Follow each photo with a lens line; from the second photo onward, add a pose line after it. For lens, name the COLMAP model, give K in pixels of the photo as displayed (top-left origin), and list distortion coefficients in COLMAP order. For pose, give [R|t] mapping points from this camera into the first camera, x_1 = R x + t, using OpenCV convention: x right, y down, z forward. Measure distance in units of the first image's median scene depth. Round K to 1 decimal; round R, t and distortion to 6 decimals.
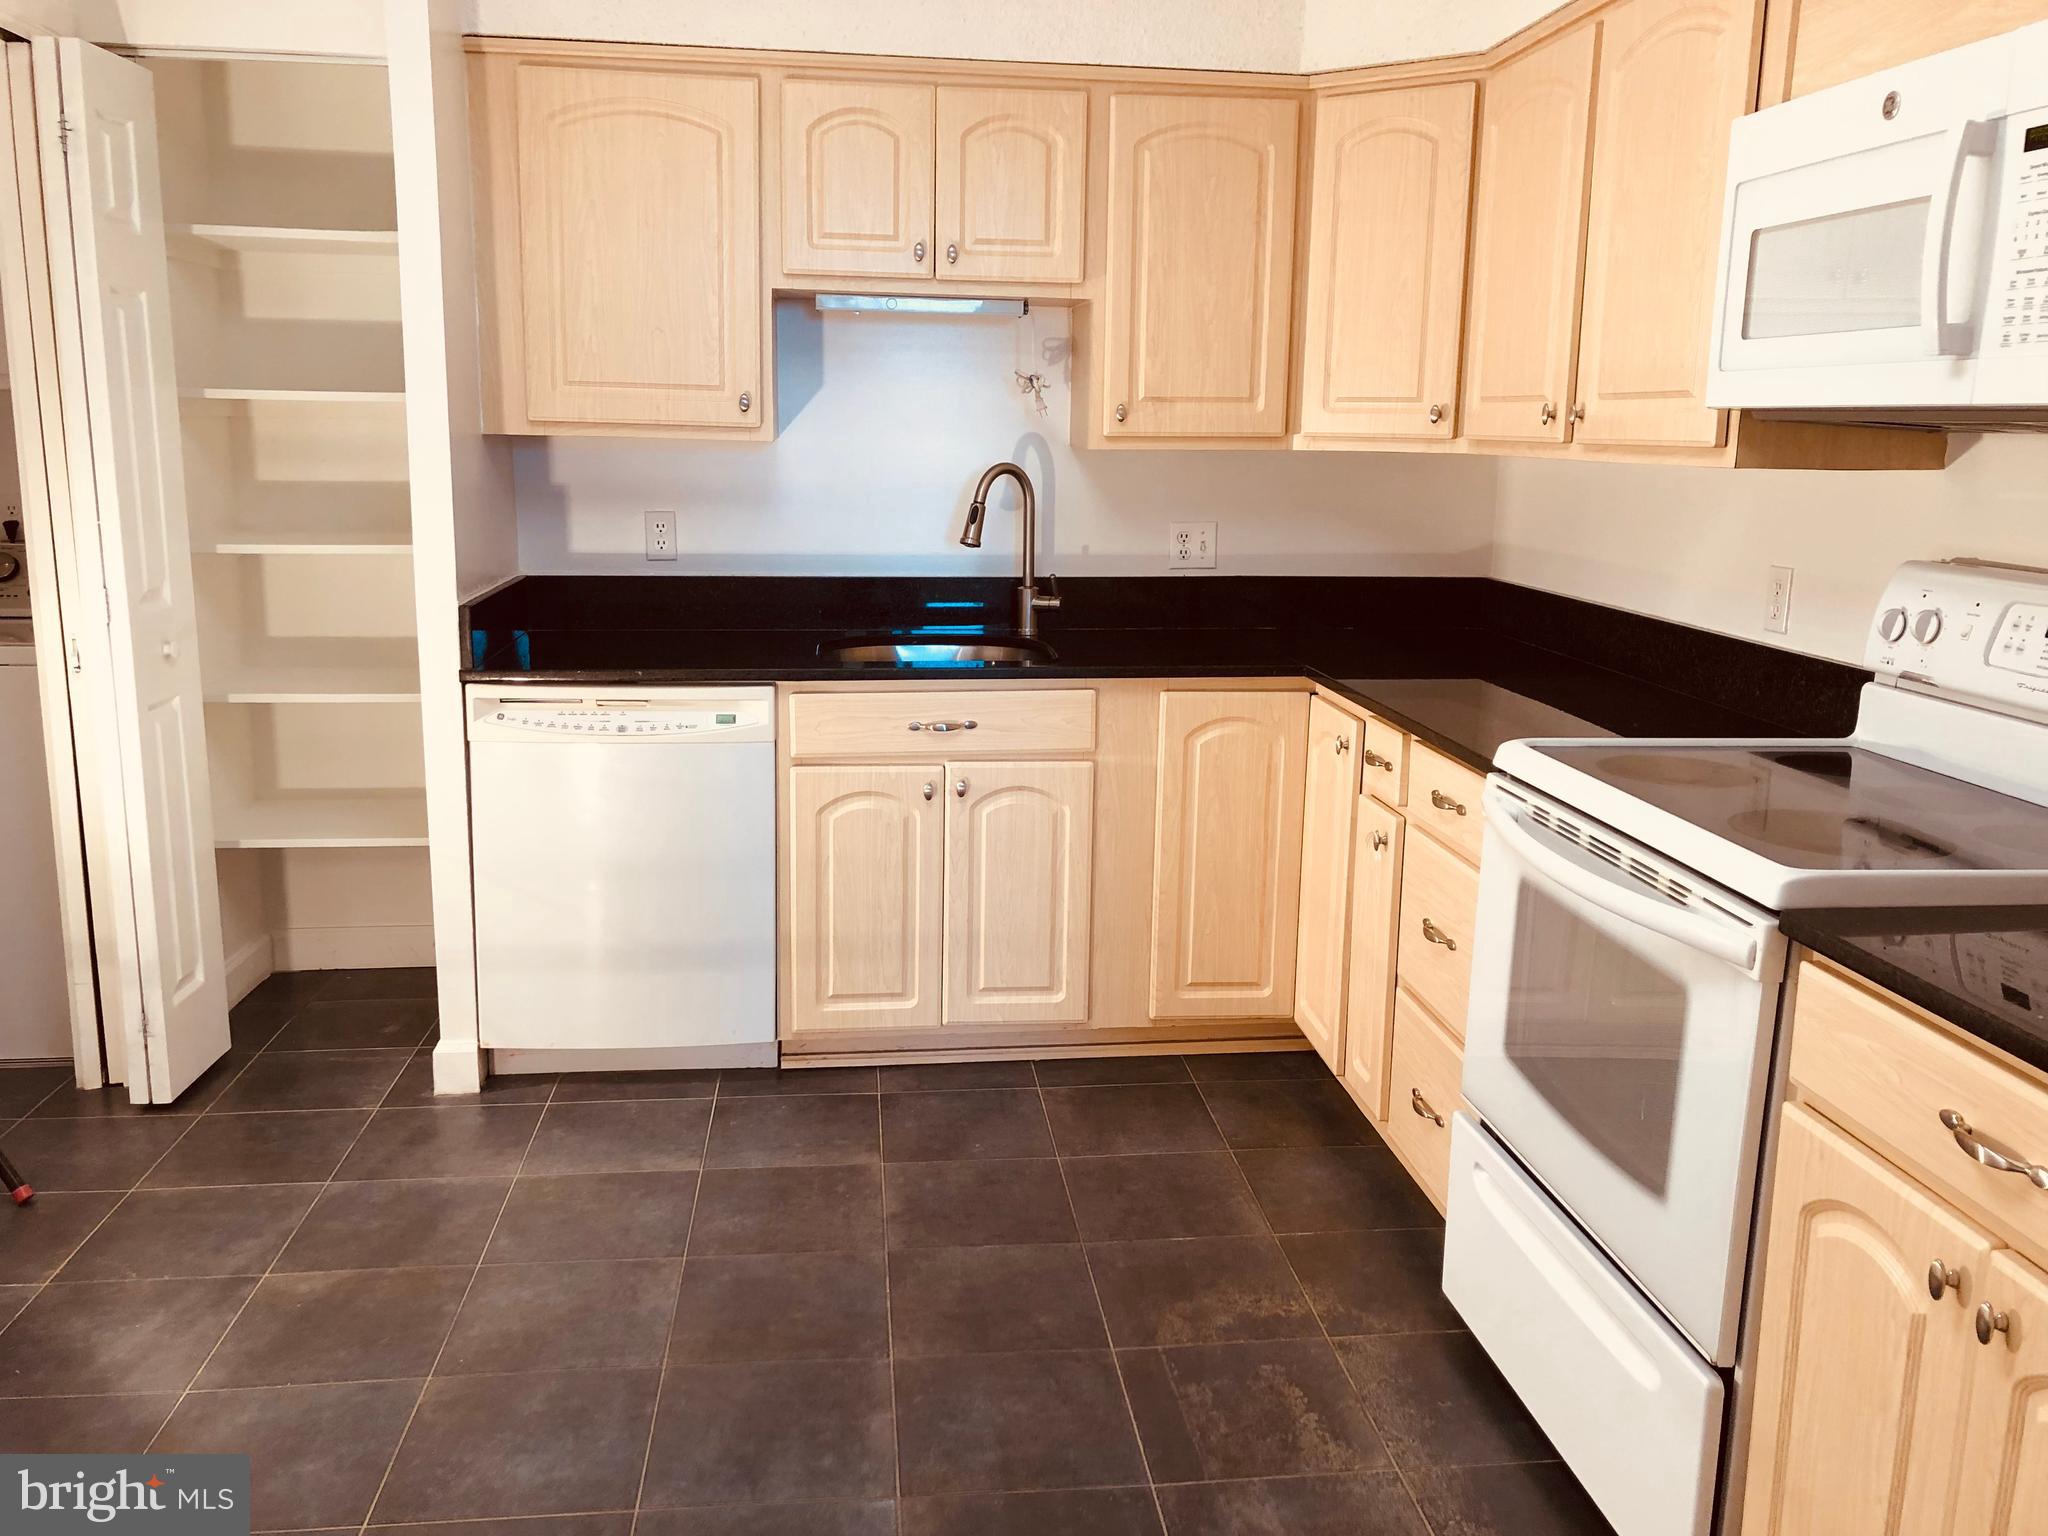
lens RADIAL K [[1659.9, 0, 1031.2], [0, 1659.9, 729.8], [0, 0, 1]] dist [0.001310, 0.009858]
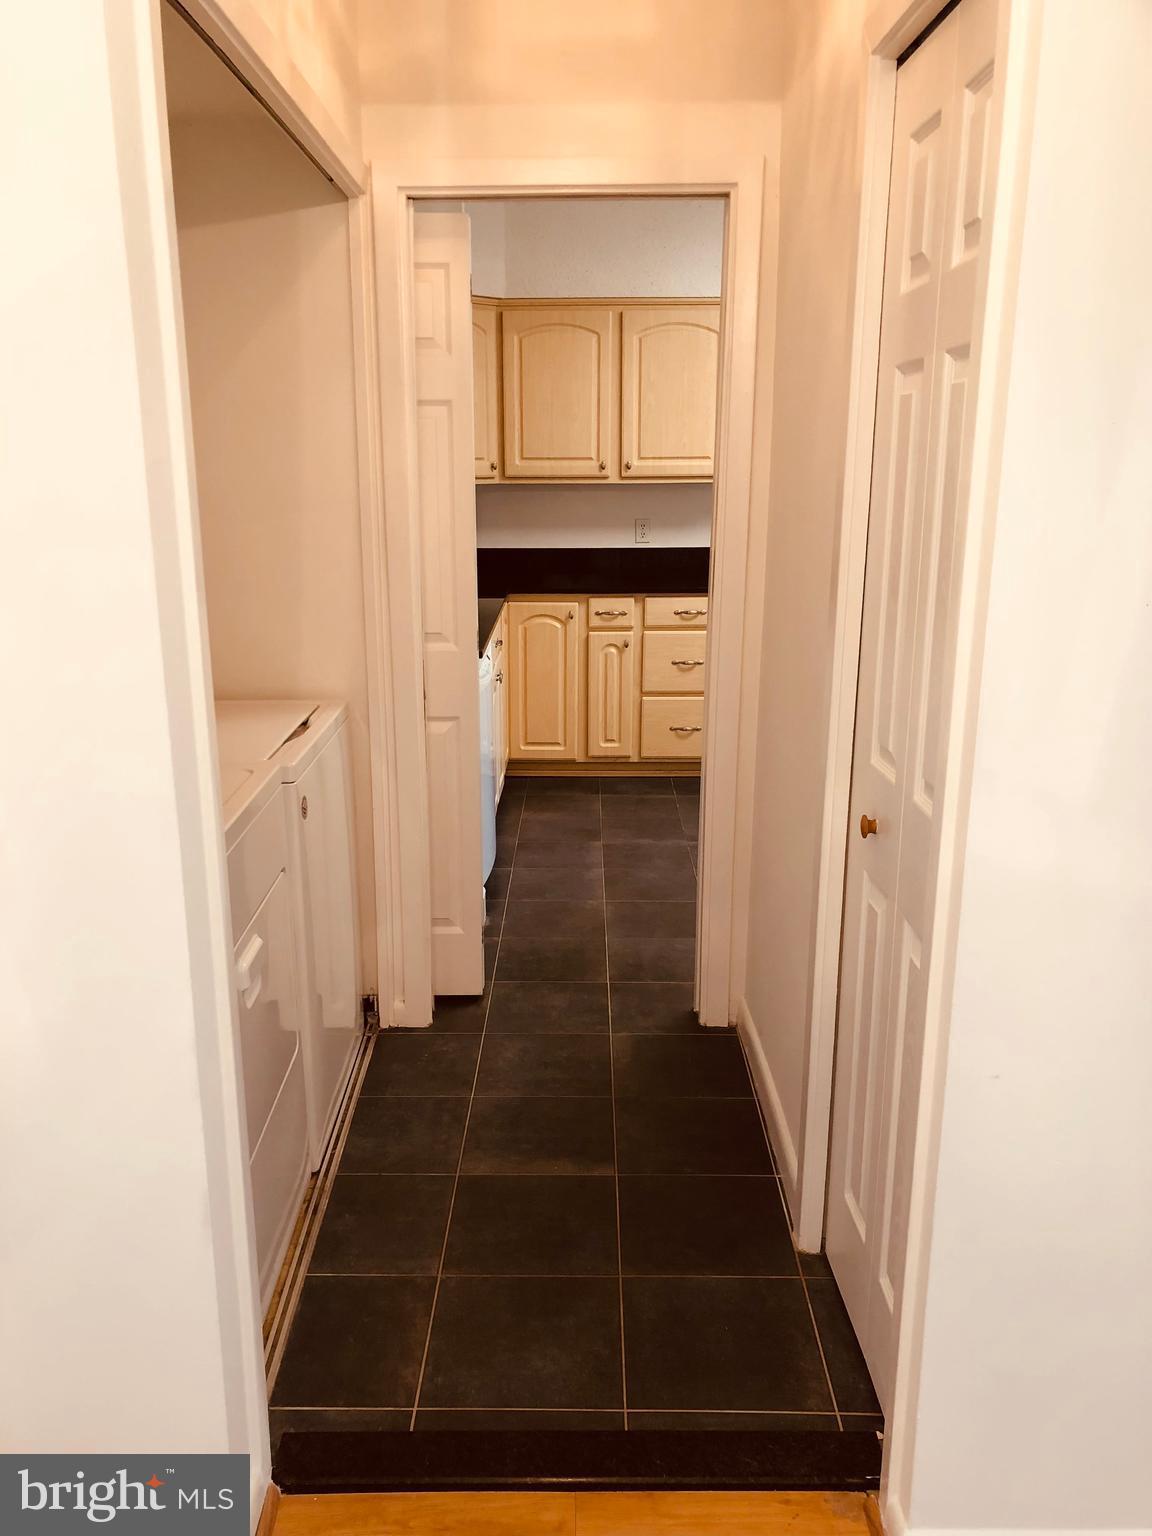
lens RADIAL K [[1301.2, 0, 527.3], [0, 1301.2, 815.1], [0, 0, 1]] dist [0.055475, -0.003009]
pose [[0.144260, -0.297421, 0.943785, -1.561964], [0.186131, 0.944893, 0.269320, -0.220551], [-0.971877, 0.136815, 0.191669, 0.728701]]
